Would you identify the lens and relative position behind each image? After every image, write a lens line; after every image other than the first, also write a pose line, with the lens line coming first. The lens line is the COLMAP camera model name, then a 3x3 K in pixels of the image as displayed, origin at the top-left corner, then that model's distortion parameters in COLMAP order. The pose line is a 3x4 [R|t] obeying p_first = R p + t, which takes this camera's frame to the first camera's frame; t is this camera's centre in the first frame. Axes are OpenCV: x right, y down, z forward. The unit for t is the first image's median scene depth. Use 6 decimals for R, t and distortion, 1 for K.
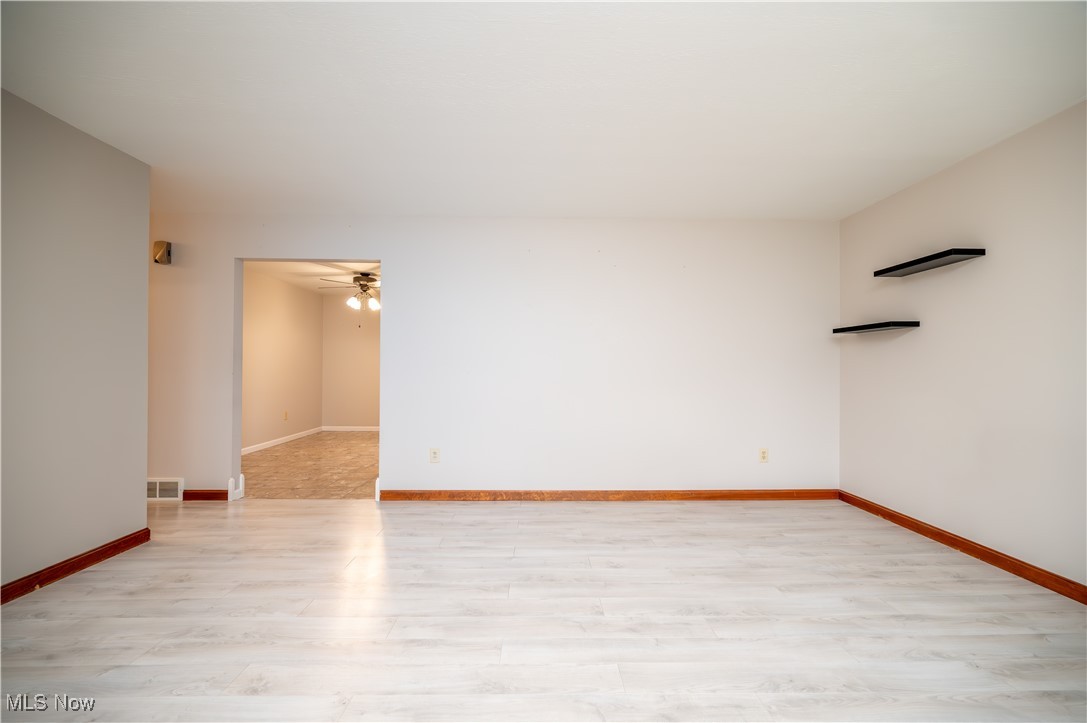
lens RADIAL K [[436.1, 0, 545.6], [0, 436.1, 362.9], [0, 0, 1]] dist [-0.000167, -0.000180]
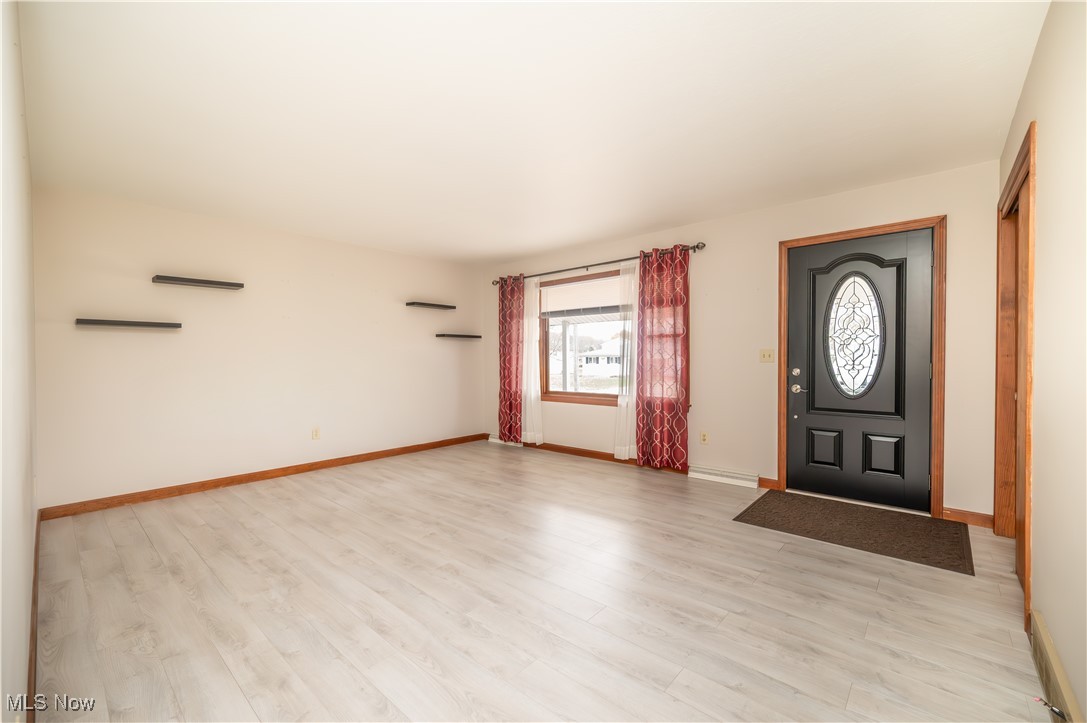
lens RADIAL K [[445.5, 0, 544.1], [0, 445.5, 365.7], [0, 0, 1]] dist [-0.001110, -0.000263]
pose [[-0.734016, -0.013467, 0.678999, -0.765832], [-0.009030, 0.999909, 0.010069, -0.000924], [-0.679073, 0.001259, -0.734070, 1.226124]]
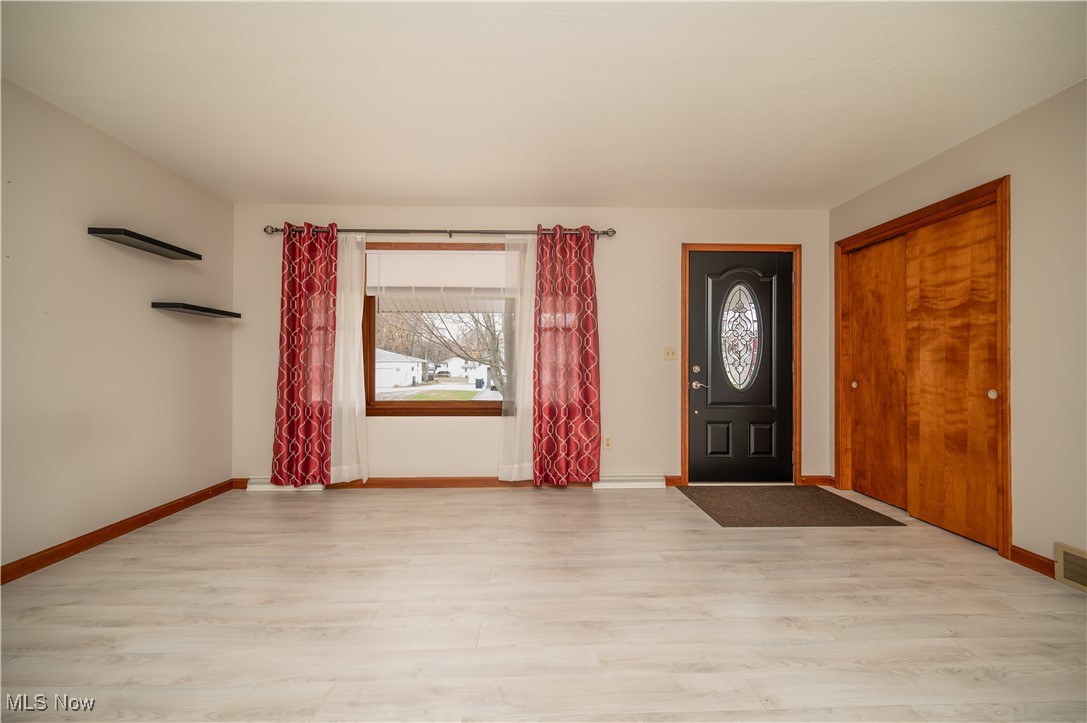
lens RADIAL K [[436.2, 0, 540.8], [0, 436.2, 362.0], [0, 0, 1]] dist [0.000716, -0.000035]
pose [[-0.999920, -0.009257, -0.008575, 0.018729], [-0.009051, 0.999675, -0.023832, 0.035632], [0.008793, -0.023752, -0.999679, 1.111857]]
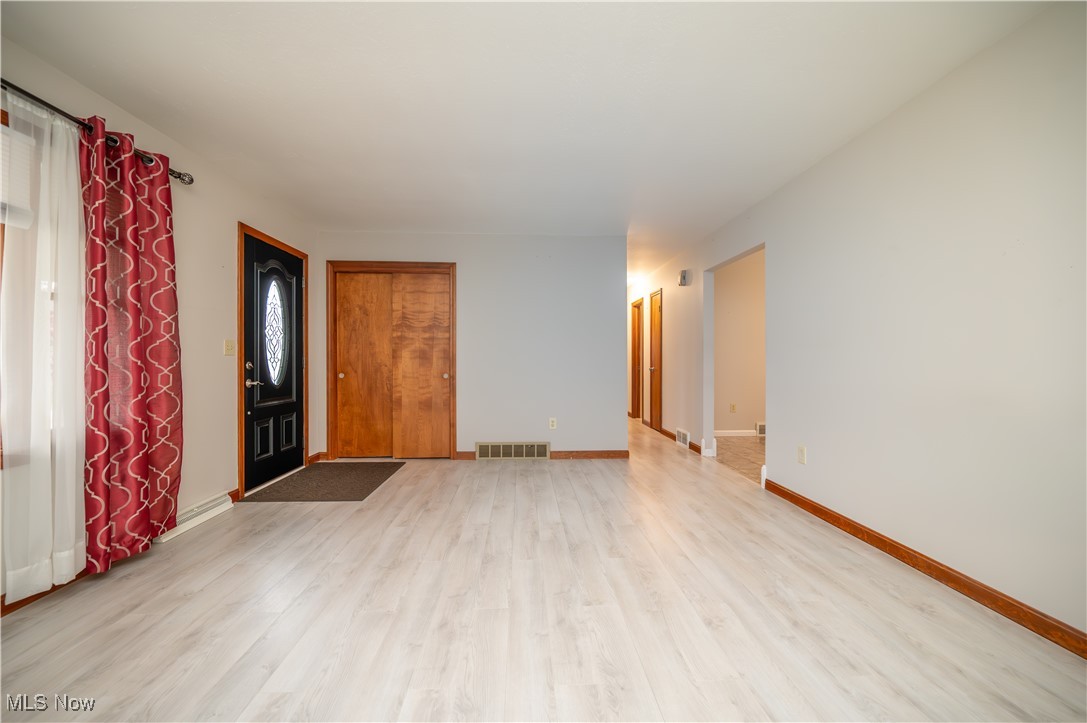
lens RADIAL K [[436.1, 0, 545.6], [0, 436.1, 362.9], [0, 0, 1]] dist [-0.000167, -0.000180]
pose [[0.033054, 0.000669, -0.999453, 0.723202], [0.017612, 0.999844, 0.001252, 0.027563], [0.999298, -0.017644, 0.033037, 0.592153]]
